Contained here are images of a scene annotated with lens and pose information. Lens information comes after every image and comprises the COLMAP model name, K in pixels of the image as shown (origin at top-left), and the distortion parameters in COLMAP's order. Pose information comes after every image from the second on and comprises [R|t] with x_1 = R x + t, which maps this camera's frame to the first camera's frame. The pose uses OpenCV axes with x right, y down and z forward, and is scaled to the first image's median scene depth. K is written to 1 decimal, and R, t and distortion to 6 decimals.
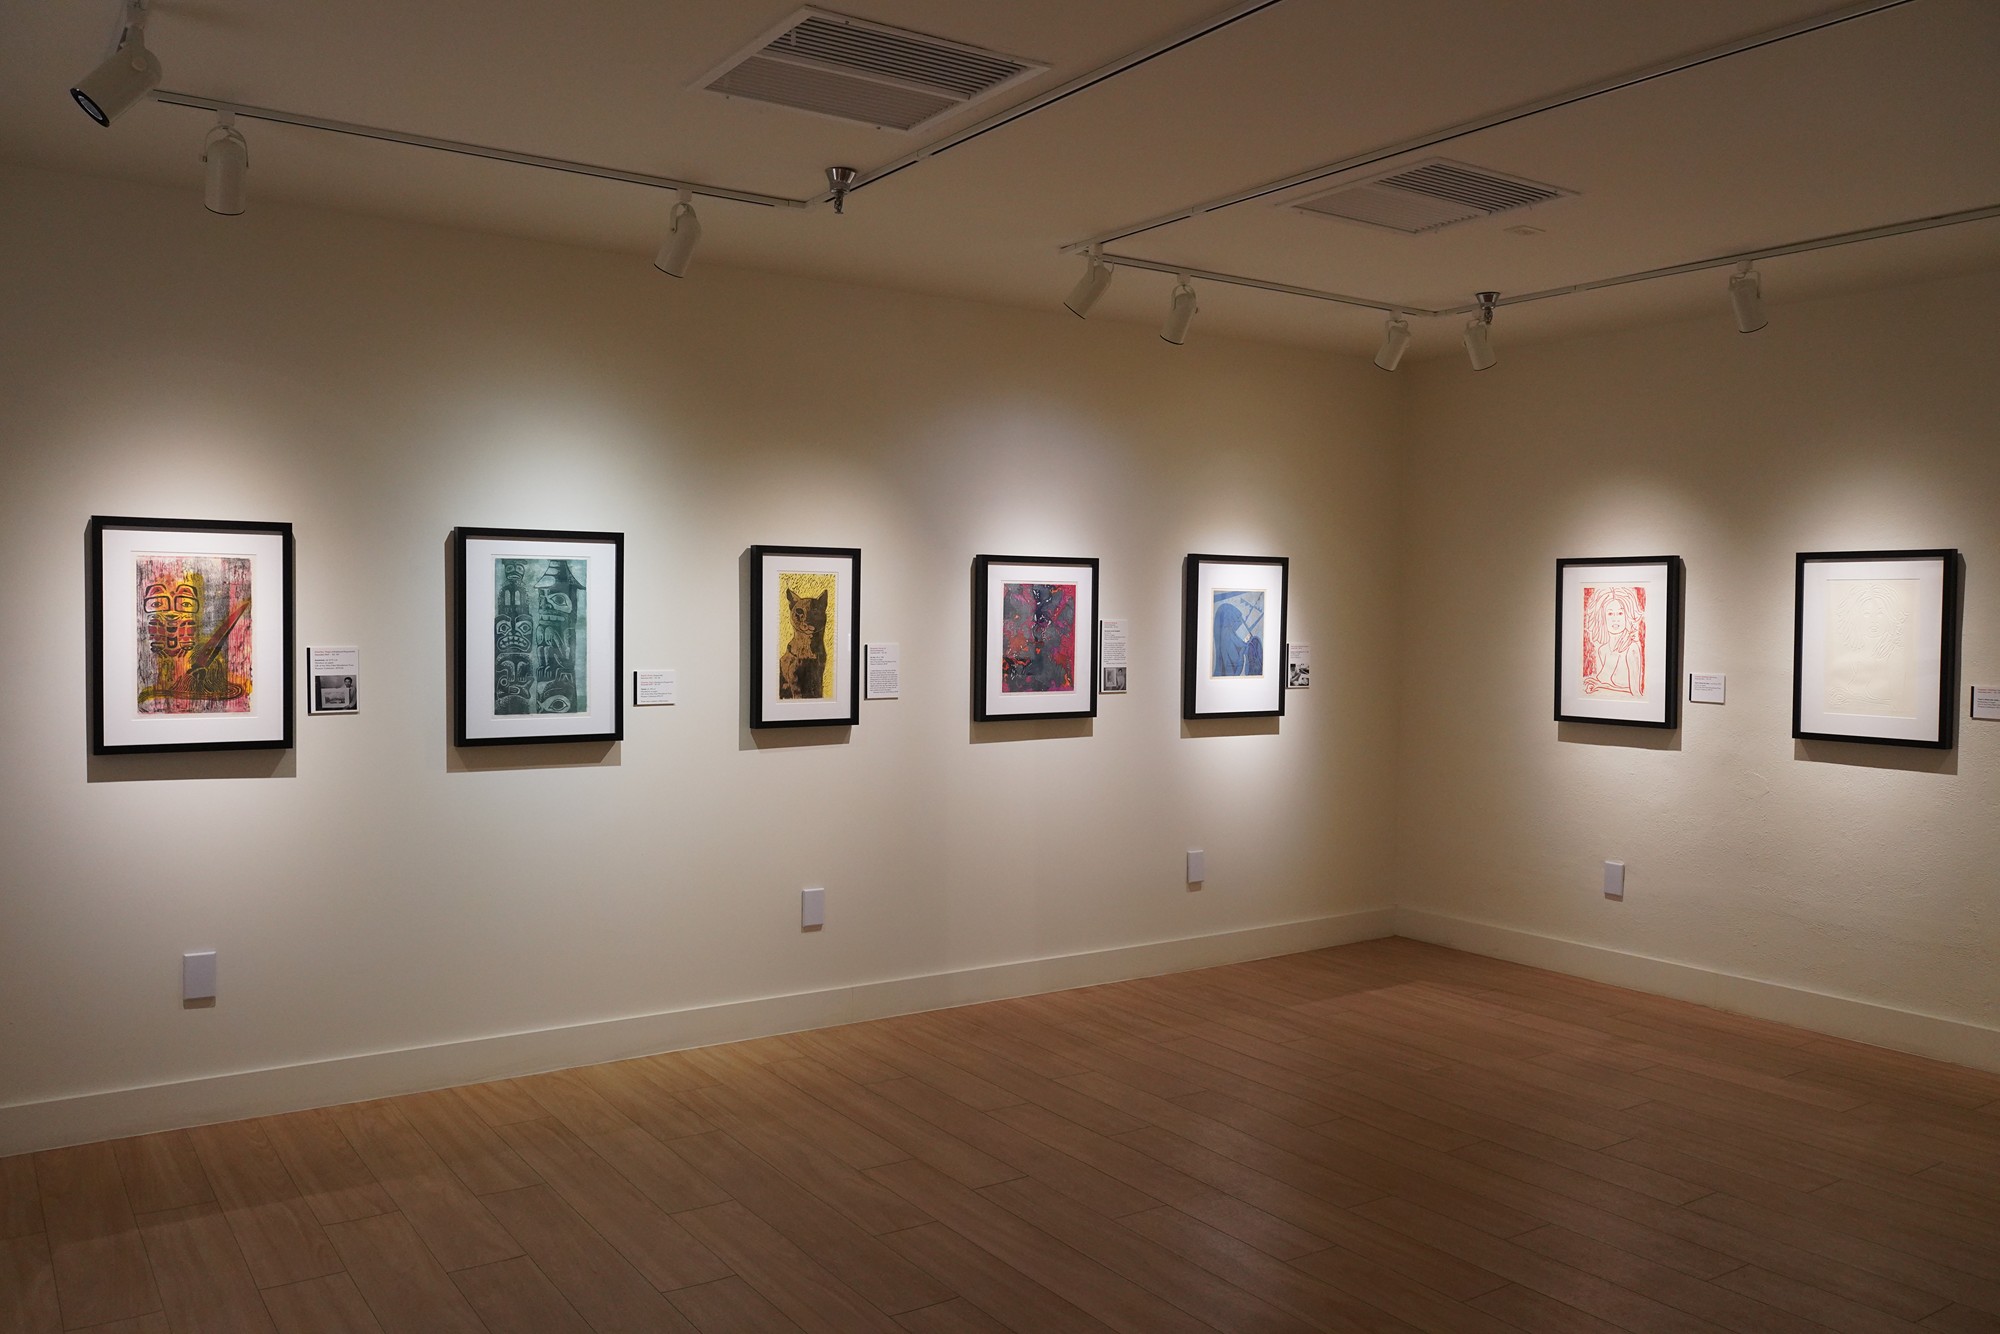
lens RADIAL K [[1584.7, 0, 1000.1], [0, 1584.7, 661.2], [0, 0, 1]] dist [-0.004509, 0.000374]
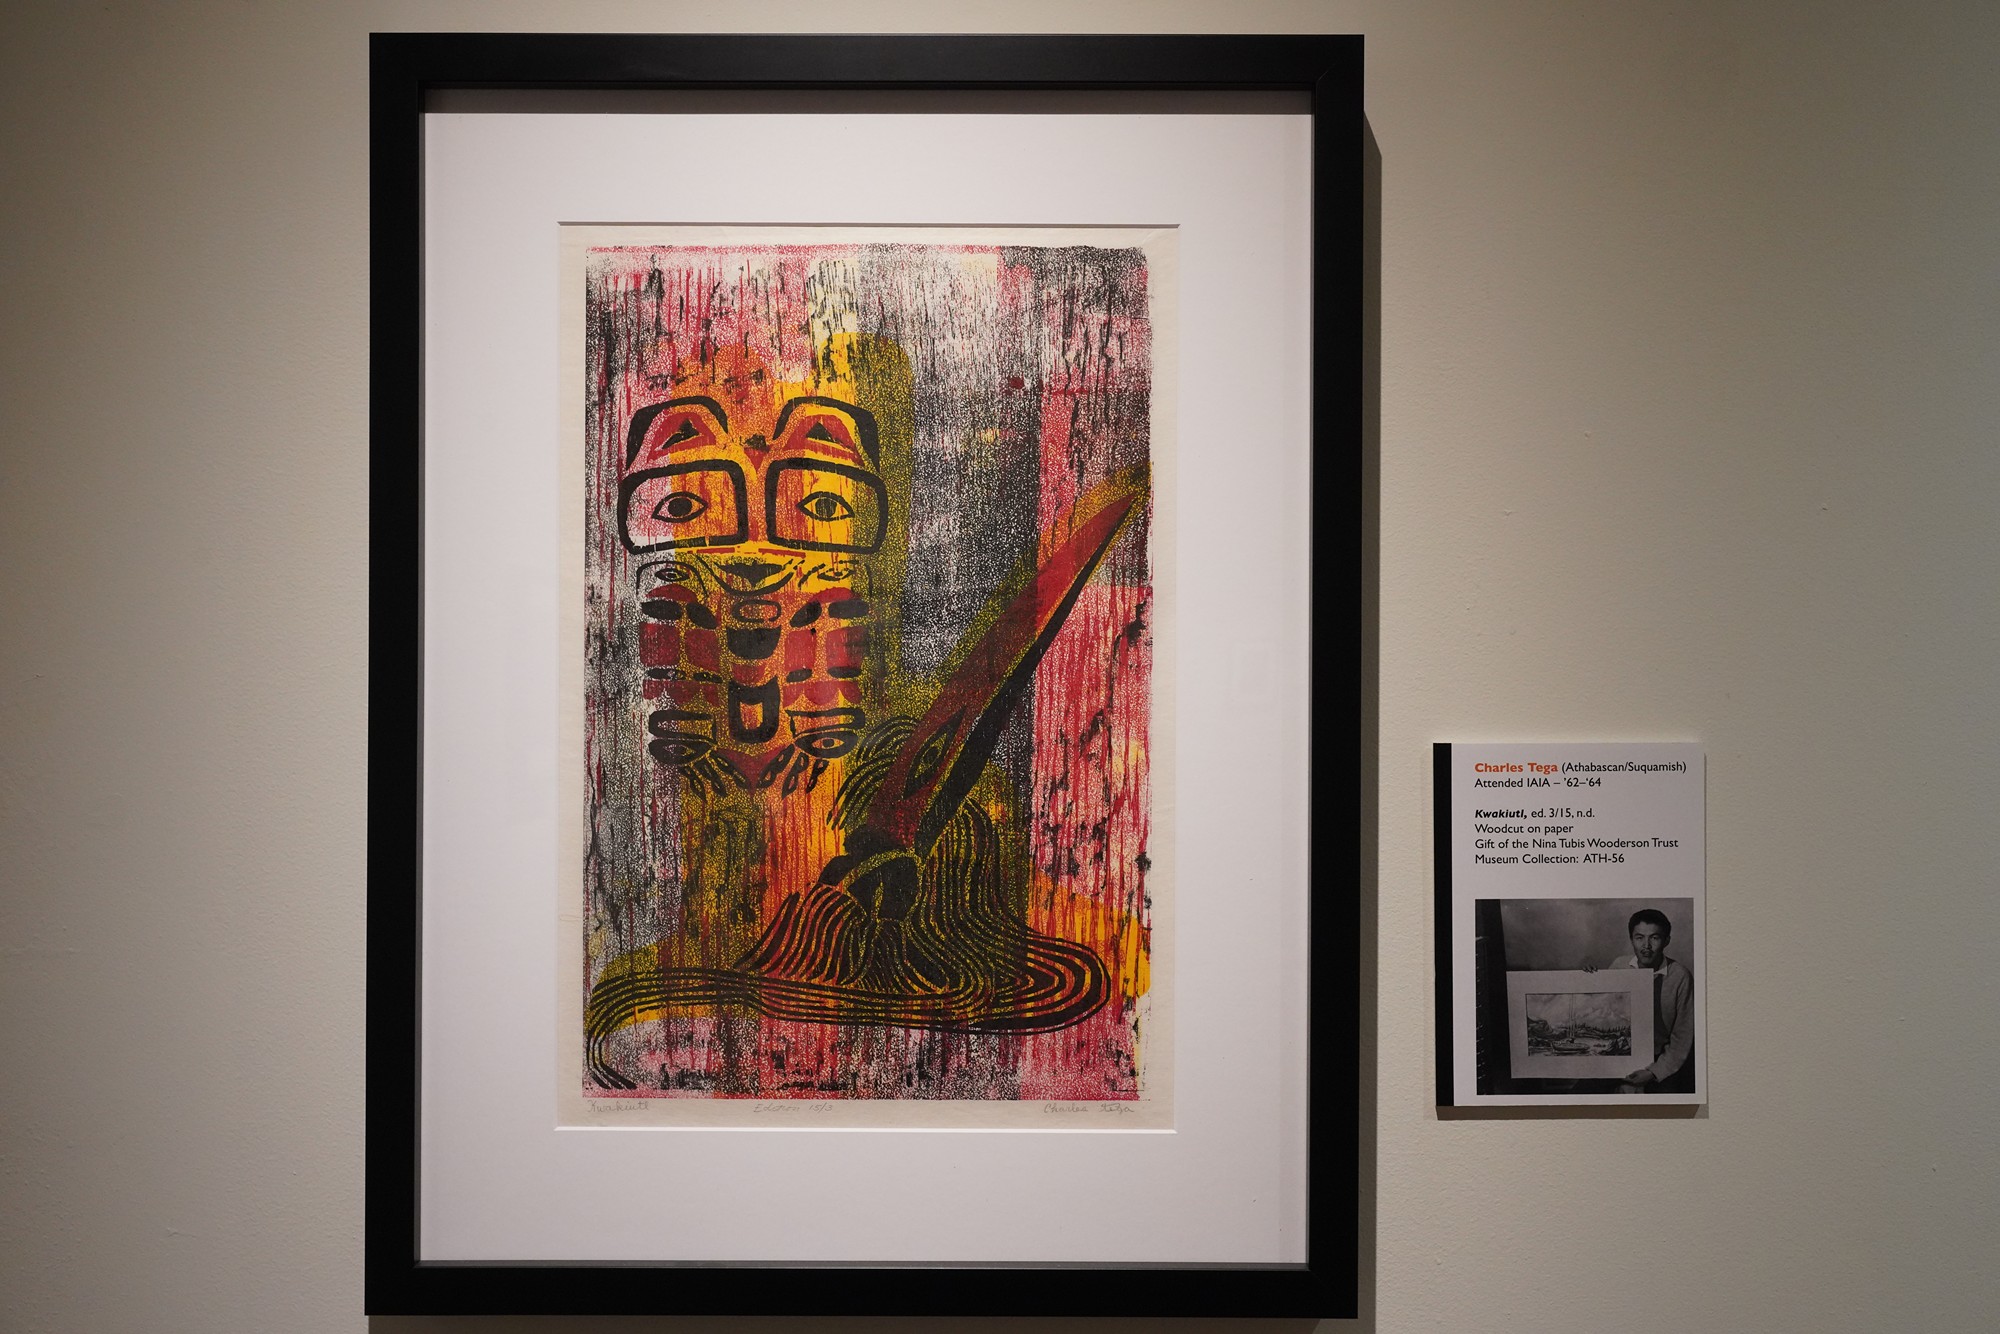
lens RADIAL K [[2223.8, 0, 908.2], [0, 2223.8, 700.0], [0, 0, 1]] dist [0.022499, 0.000000]
pose [[0.819738, -0.001955, -0.572735, -0.356051], [-0.010318, 0.999781, -0.018180, -0.008648], [0.572645, 0.020812, 0.819539, 0.789643]]
